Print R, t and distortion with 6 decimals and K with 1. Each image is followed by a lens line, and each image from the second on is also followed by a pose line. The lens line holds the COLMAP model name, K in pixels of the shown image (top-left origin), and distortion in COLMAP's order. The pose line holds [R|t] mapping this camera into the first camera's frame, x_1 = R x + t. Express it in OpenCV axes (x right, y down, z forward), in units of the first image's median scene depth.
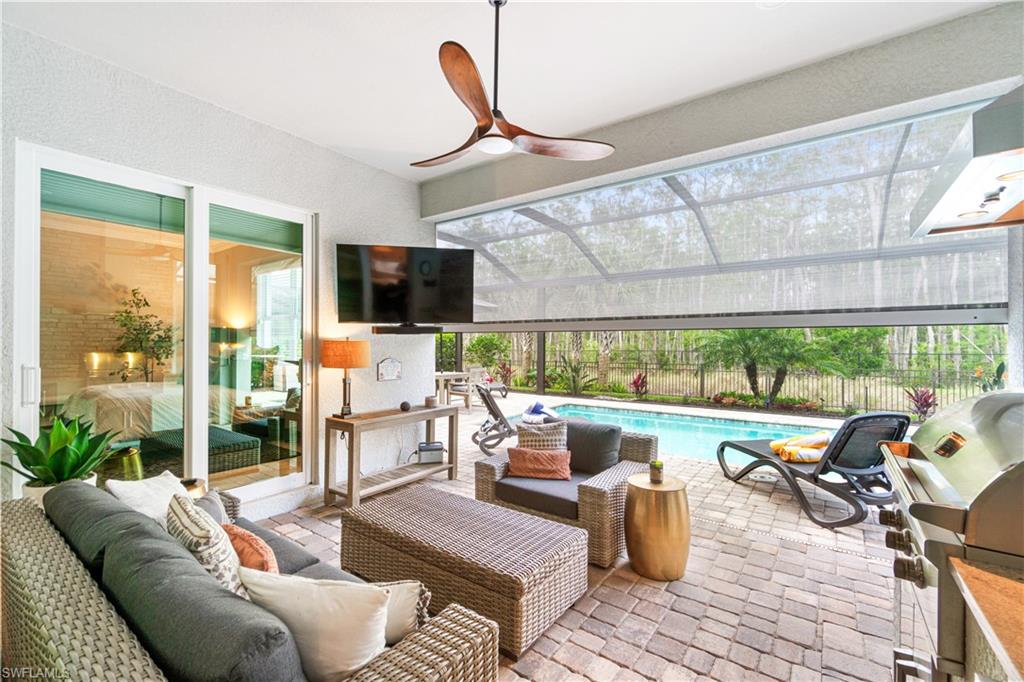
lens RADIAL K [[440.9, 0, 510.8], [0, 440.9, 340.6], [0, 0, 1]] dist [-0.005207, 0.001007]
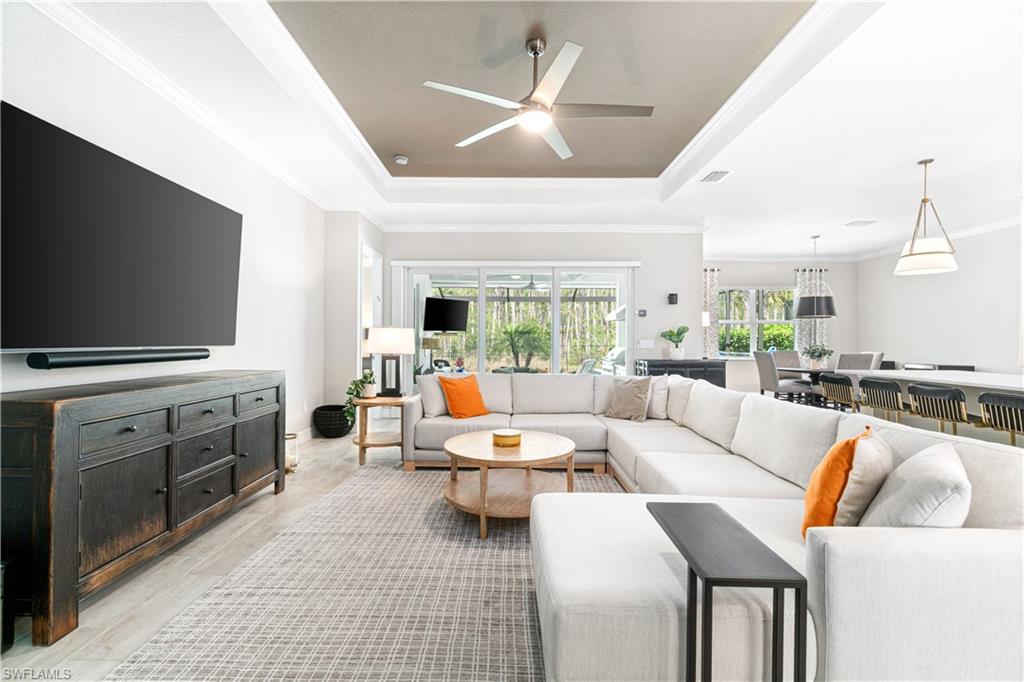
lens RADIAL K [[440.9, 0, 507.7], [0, 440.9, 340.4], [0, 0, 1]] dist [-0.005207, 0.001007]
pose [[0.809724, -0.003010, 0.586803, -0.518360], [-0.001516, 0.999973, 0.007221, -0.000888], [-0.586809, -0.006737, 0.809697, -0.406767]]
